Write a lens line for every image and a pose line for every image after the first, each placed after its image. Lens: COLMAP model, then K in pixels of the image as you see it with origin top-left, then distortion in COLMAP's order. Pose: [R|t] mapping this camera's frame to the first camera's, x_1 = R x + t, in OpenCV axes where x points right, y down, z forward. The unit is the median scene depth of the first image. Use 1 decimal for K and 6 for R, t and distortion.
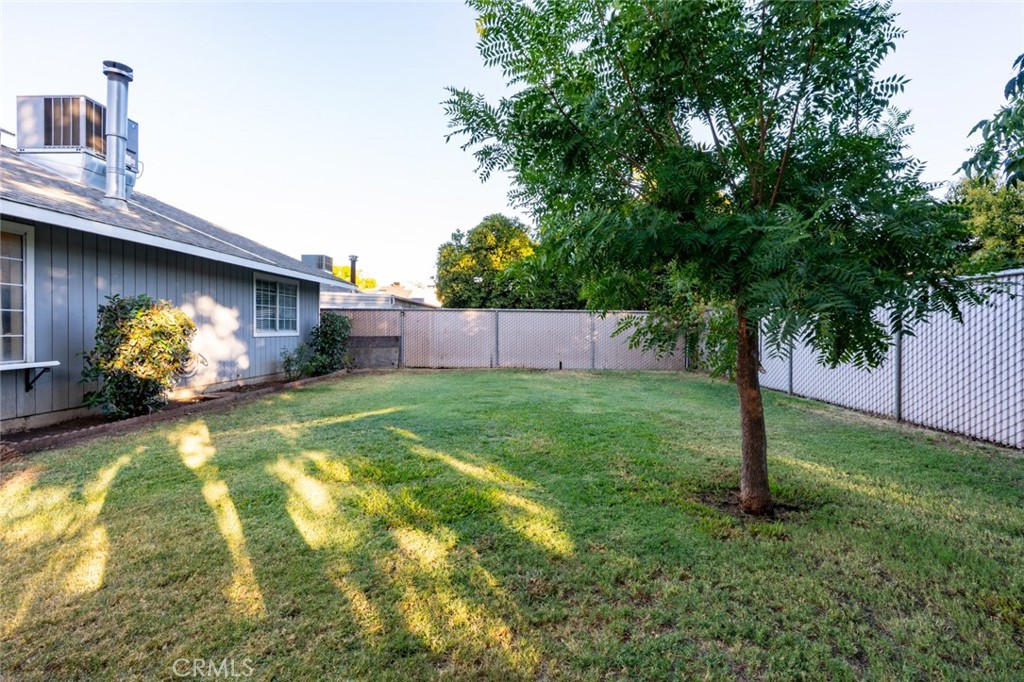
lens RADIAL K [[482.1, 0, 510.0], [0, 482.1, 341.0], [0, 0, 1]] dist [-0.003574, 0.000894]
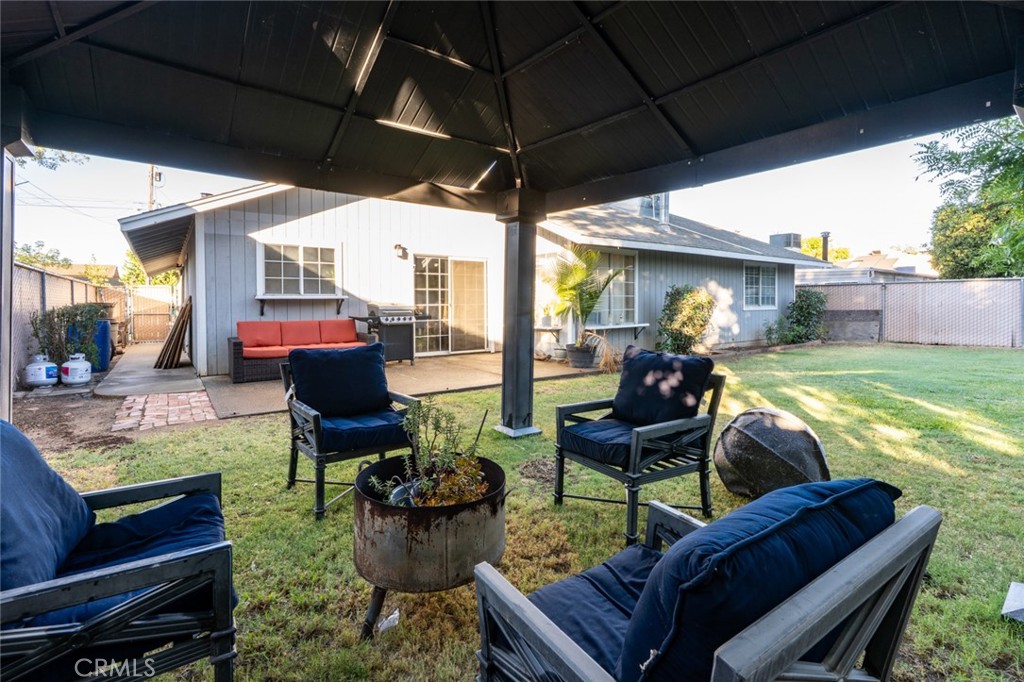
lens RADIAL K [[482.1, 0, 516.3], [0, 482.1, 312.5], [0, 0, 1]] dist [-0.003574, 0.000894]
pose [[0.641702, -0.000035, -0.766954, 0.070834], [-0.006429, 0.999965, -0.005424, 0.007480], [0.766927, 0.008411, 0.641679, -0.296265]]
